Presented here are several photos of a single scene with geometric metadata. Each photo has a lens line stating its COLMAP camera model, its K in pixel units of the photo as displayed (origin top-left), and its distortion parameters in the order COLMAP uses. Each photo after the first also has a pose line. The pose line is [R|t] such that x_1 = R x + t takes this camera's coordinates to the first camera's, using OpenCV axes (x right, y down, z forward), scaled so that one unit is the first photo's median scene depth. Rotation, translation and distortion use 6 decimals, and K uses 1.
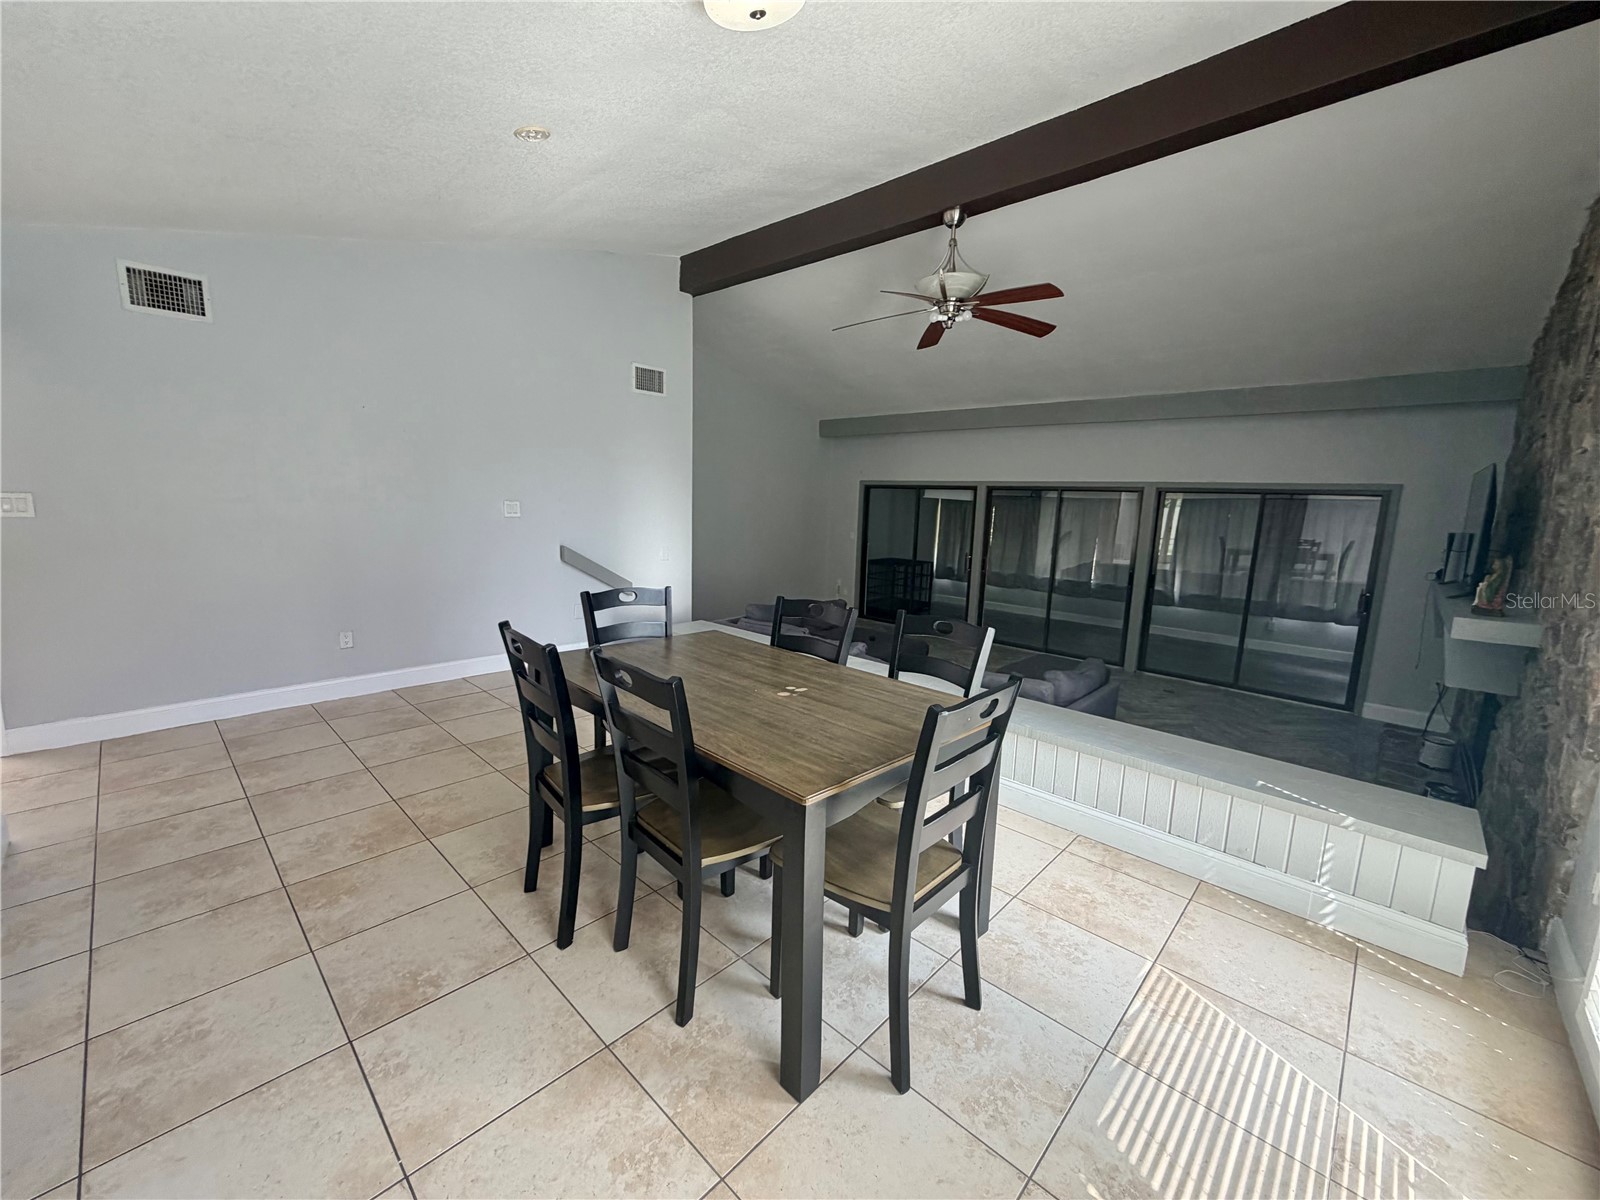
lens RADIAL K [[639.1, 0, 794.9], [0, 639.1, 597.9], [0, 0, 1]] dist [-0.000825, -0.000335]
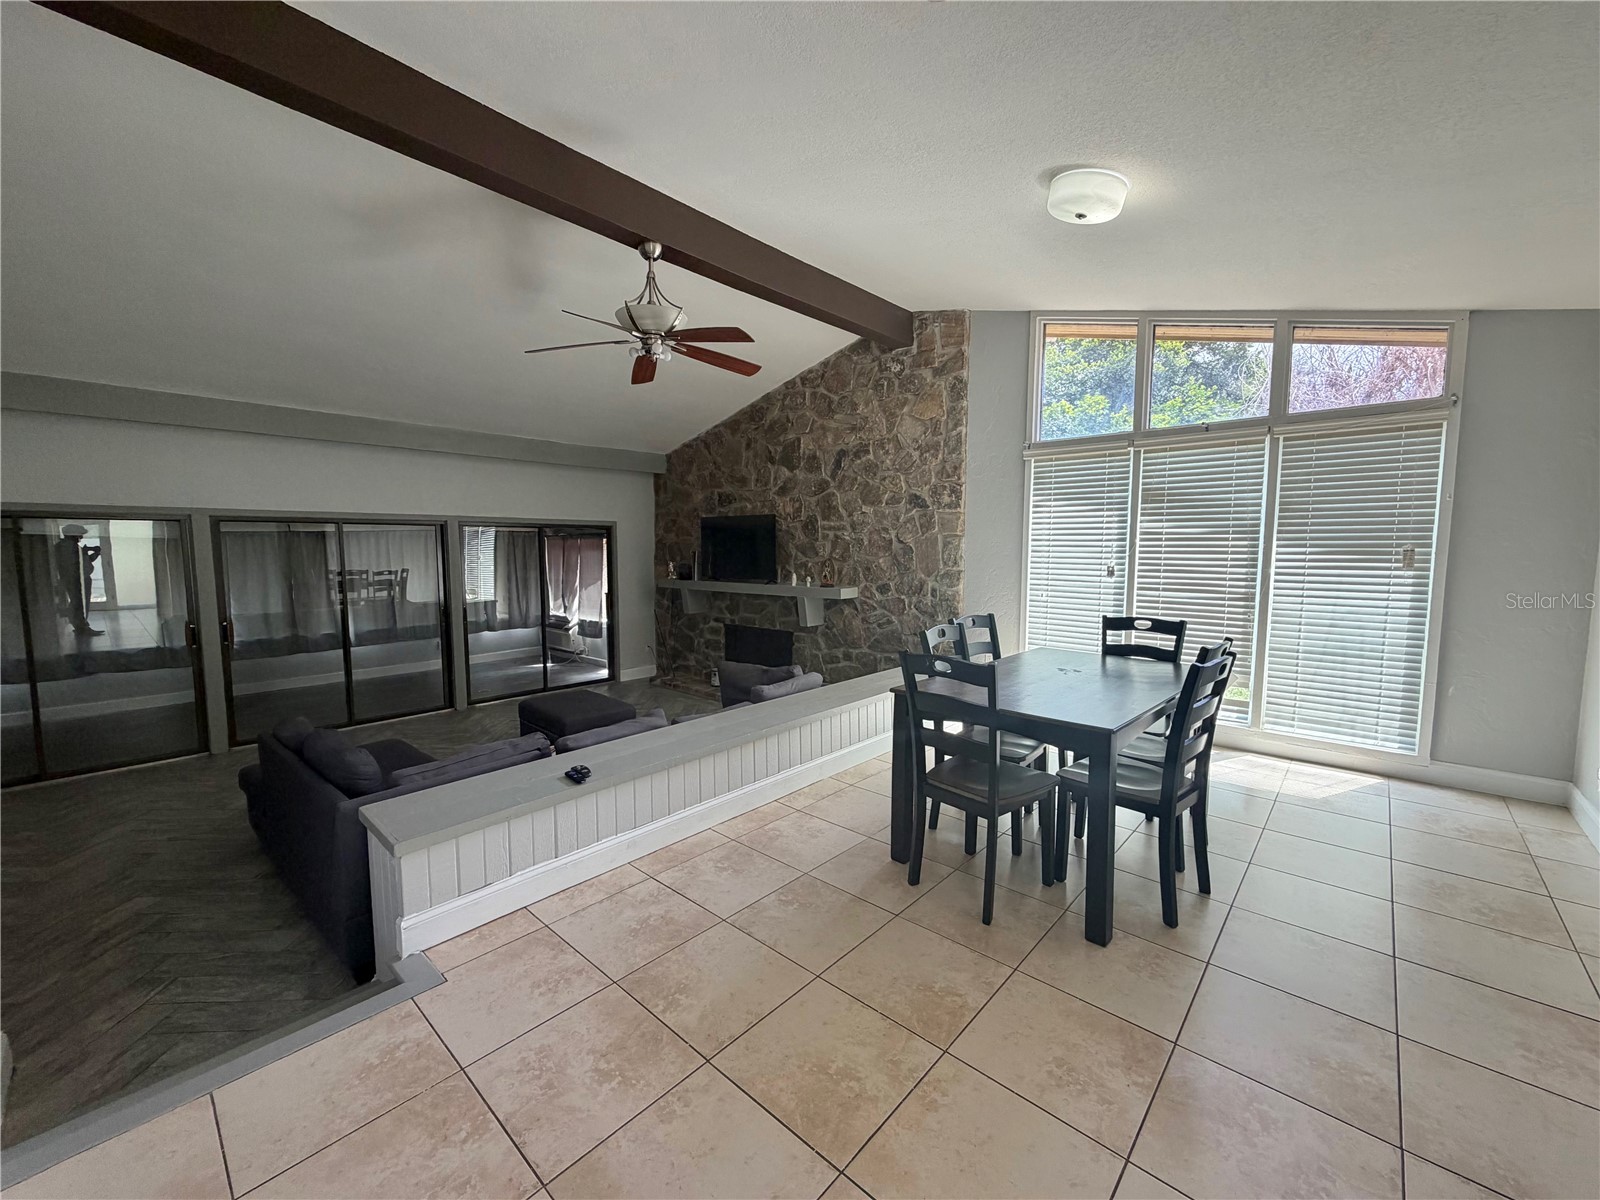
lens RADIAL K [[639.1, 0, 794.5], [0, 639.1, 601.4], [0, 0, 1]] dist [-0.000825, -0.000335]
pose [[-0.025561, -0.117827, 0.992705, -0.410476], [0.155478, 0.980477, 0.120379, -0.078618], [-0.987509, 0.157421, -0.006743, 0.452525]]
